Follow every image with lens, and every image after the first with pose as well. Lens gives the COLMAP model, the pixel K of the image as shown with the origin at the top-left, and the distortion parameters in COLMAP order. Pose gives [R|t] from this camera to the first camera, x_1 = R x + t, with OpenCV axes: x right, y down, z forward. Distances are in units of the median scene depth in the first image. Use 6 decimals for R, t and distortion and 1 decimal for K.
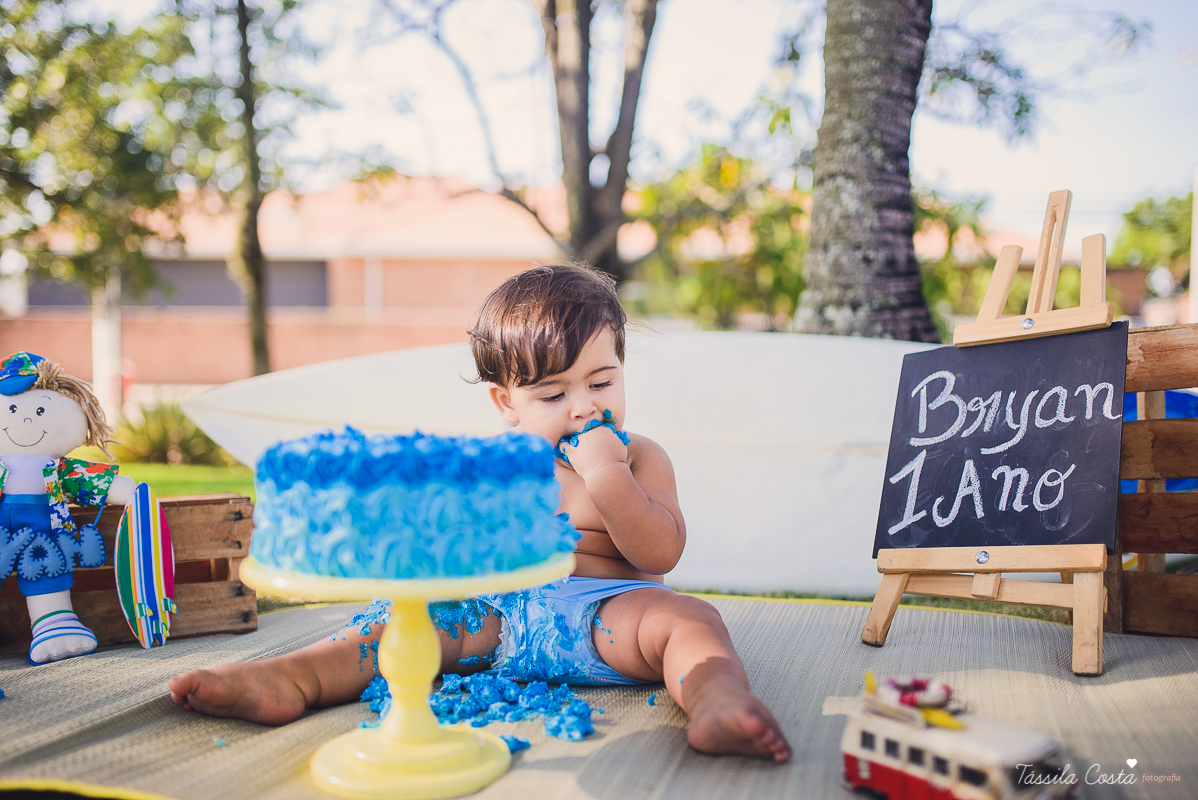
lens RADIAL K [[1193.9, 0, 599.0], [0, 1193.9, 400.0], [0, 0, 1]] dist [-0.116728, 0.231536]
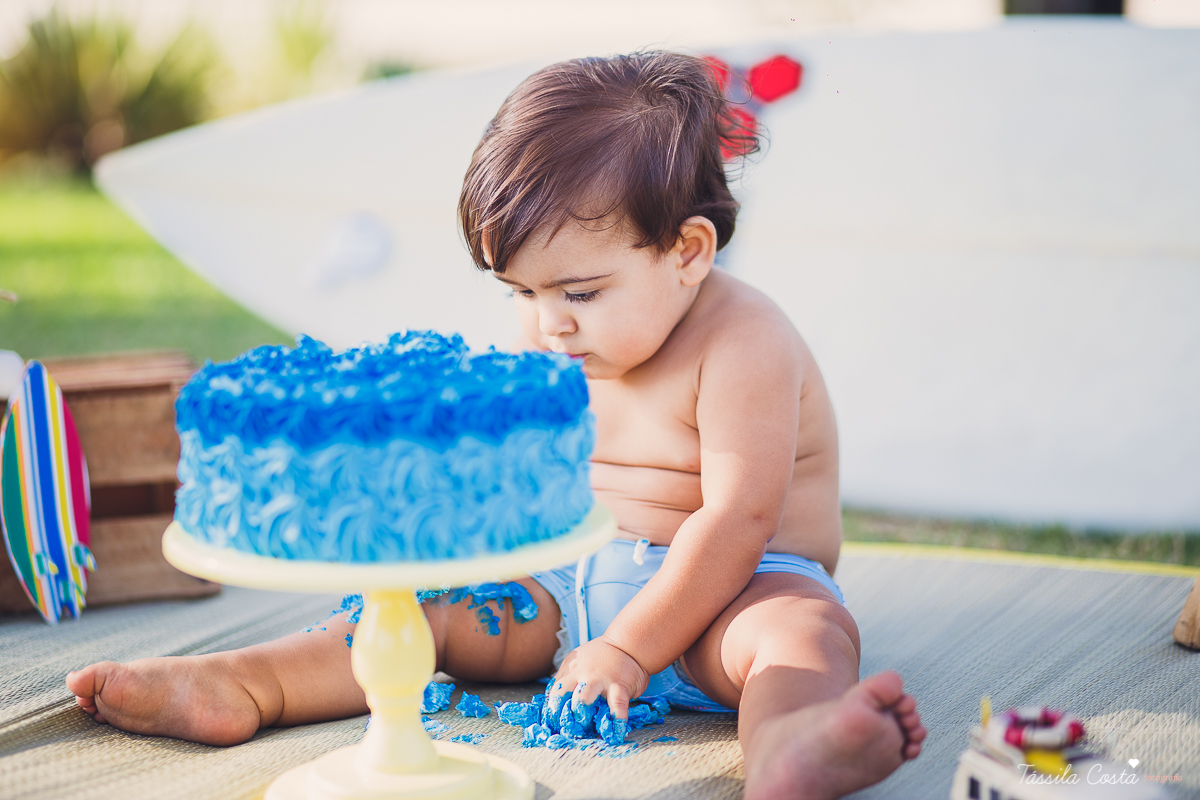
lens RADIAL K [[3158.9, 0, 600.0], [0, 3158.9, 400.0], [0, 0, 1]] dist [-0.017636, -2.046832]
pose [[0.981750, 0.012033, -0.189796, 0.261972], [0.016554, 0.988801, 0.148321, -0.178687], [0.189455, -0.148756, 0.970556, -0.662486]]
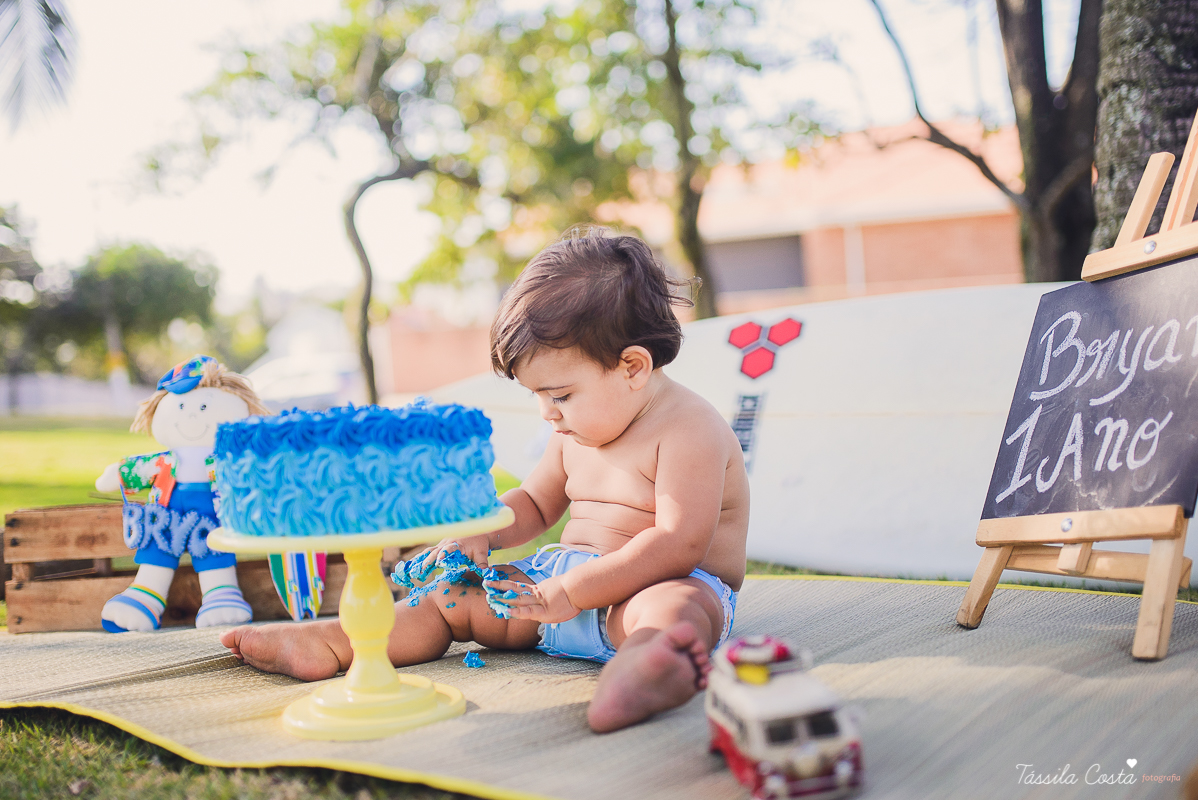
lens RADIAL K [[1397.9, 0, 599.0], [0, 1397.9, 400.0], [0, 0, 1]] dist [-0.069134, 0.045732]
pose [[0.913961, -0.048388, -0.402907, 0.435412], [0.050502, 0.998709, -0.005383, 0.031644], [0.402648, -0.015428, 0.915225, -0.056918]]
